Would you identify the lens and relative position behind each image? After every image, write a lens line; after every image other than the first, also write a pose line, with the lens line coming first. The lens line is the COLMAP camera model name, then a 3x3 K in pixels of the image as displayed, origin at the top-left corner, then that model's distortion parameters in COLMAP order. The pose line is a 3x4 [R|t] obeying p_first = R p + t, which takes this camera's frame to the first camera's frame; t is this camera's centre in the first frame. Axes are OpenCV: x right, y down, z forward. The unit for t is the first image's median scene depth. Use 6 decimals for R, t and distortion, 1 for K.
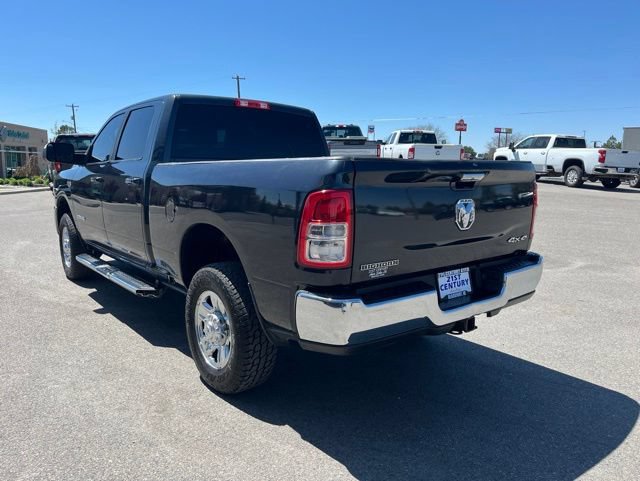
lens RADIAL K [[482.8, 0, 320.8], [0, 482.8, 238.3], [0, 0, 1]] dist [0.066306, -0.086148]
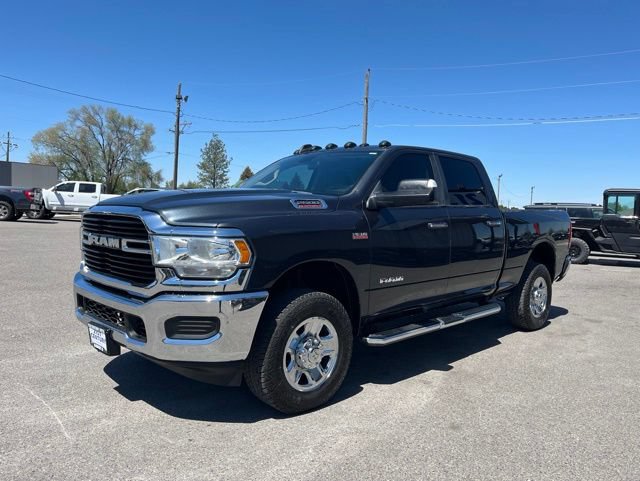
lens RADIAL K [[482.8, 0, 321.0], [0, 482.8, 239.2], [0, 0, 1]] dist [0.066306, -0.086148]
pose [[-0.091393, -0.072079, 0.993203, -0.323959], [0.111407, 0.990376, 0.082126, -0.047353], [-0.989563, 0.118155, -0.082483, 0.314213]]
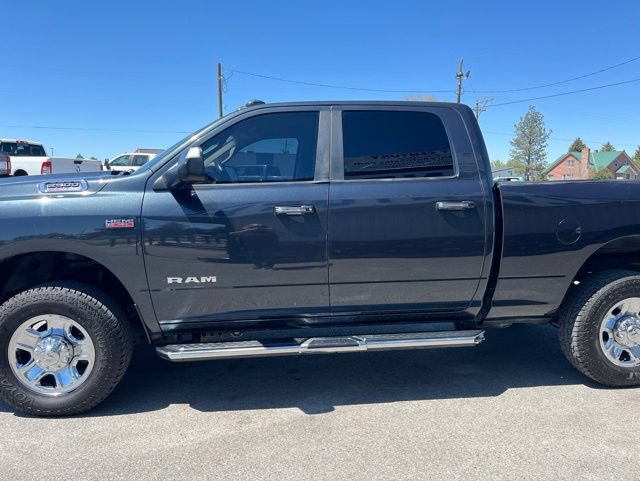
lens RADIAL K [[482.8, 0, 318.7], [0, 482.8, 233.7], [0, 0, 1]] dist [0.066306, -0.086148]
pose [[0.532719, -0.092950, 0.841172, -0.239419], [0.128651, 0.991293, 0.028063, -0.025330], [-0.836456, 0.093268, 0.540039, 0.153533]]
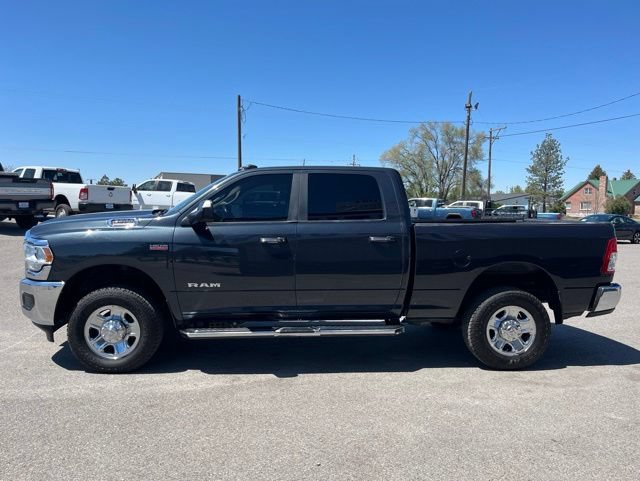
lens RADIAL K [[482.8, 0, 315.3], [0, 482.8, 241.3], [0, 0, 1]] dist [0.066306, -0.086148]
pose [[0.569537, -0.056941, 0.819991, -0.292259], [0.109850, 0.993922, -0.007279, -0.025062], [-0.814592, 0.094222, 0.572330, 0.092725]]
